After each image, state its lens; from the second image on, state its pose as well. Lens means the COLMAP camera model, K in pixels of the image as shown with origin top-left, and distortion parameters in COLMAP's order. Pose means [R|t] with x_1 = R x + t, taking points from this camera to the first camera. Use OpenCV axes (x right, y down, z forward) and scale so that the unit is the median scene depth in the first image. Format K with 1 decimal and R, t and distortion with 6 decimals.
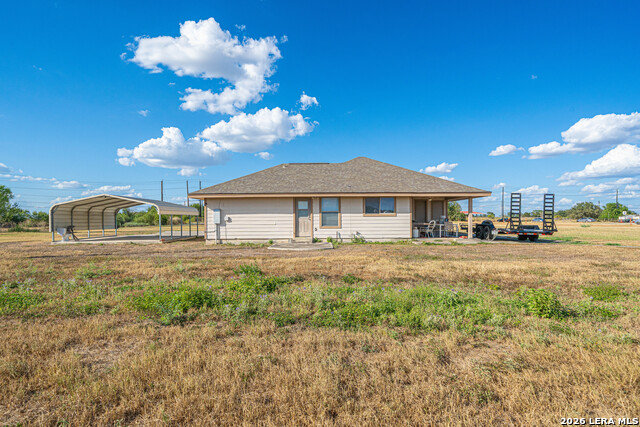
lens RADIAL K [[358.2, 0, 318.3], [0, 358.2, 214.4], [0, 0, 1]] dist [0.000875, -0.000333]
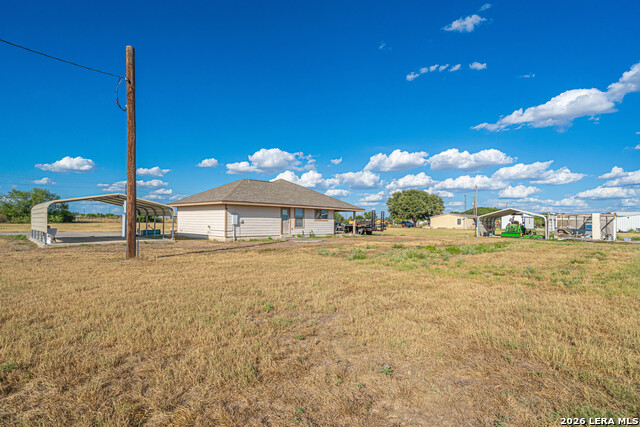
lens RADIAL K [[320.9, 0, 317.6], [0, 320.9, 217.0], [0, 0, 1]] dist [0.000925, 0.000157]
pose [[0.684810, 0.023742, 0.728335, -0.914783], [-0.025383, 0.999640, -0.008720, 0.000724], [-0.728279, -0.012515, 0.685166, -0.001687]]
